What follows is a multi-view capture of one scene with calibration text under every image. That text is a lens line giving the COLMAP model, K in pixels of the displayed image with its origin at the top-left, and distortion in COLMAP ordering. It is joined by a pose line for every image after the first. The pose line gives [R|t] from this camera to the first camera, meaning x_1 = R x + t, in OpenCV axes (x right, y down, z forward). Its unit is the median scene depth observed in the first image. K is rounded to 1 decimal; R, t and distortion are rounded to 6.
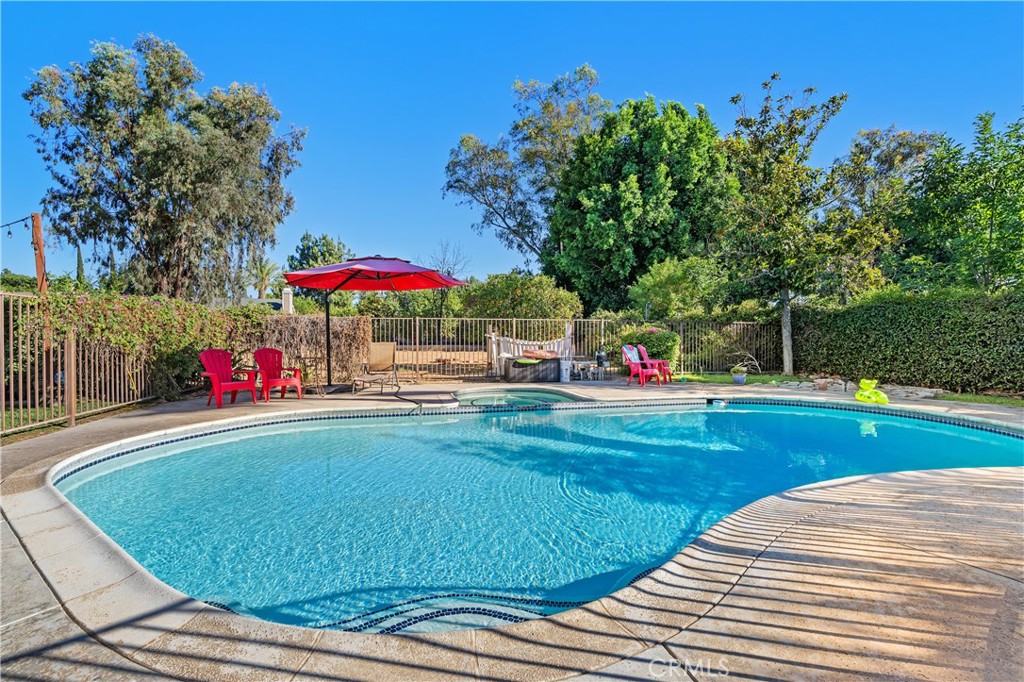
lens RADIAL K [[465.5, 0, 512.2], [0, 465.5, 338.9], [0, 0, 1]] dist [-0.002036, -0.000312]
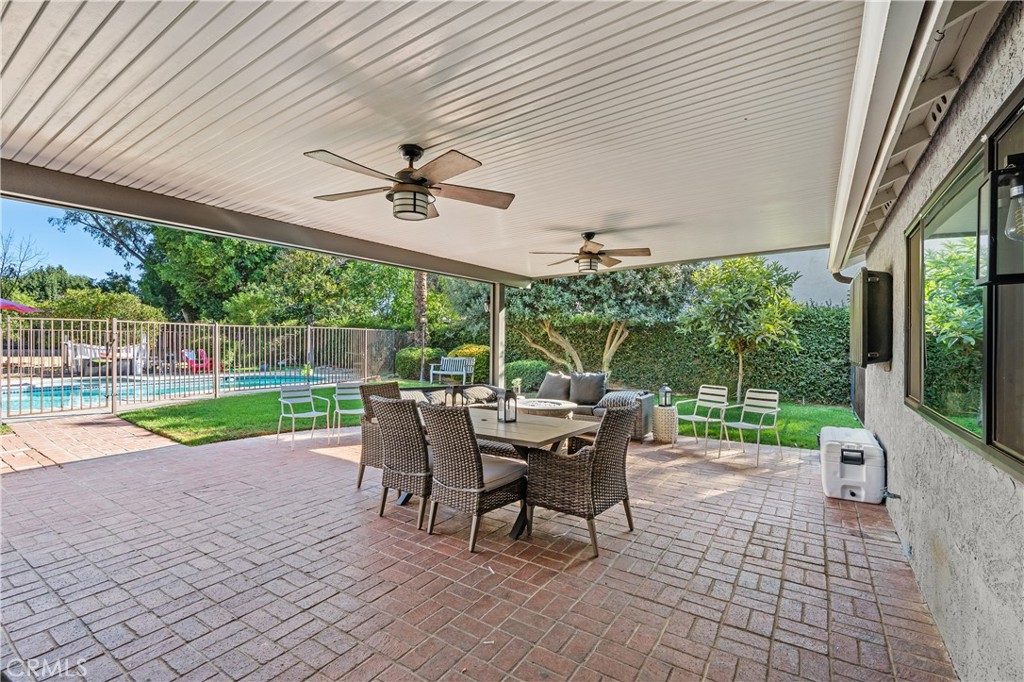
lens RADIAL K [[465.5, 0, 505.2], [0, 465.5, 336.3], [0, 0, 1]] dist [-0.002036, -0.000312]
pose [[0.771363, 0.004758, 0.636377, 0.032887], [0.004019, 0.999916, -0.012348, -0.001744], [-0.636382, 0.012083, 0.771279, -0.358365]]
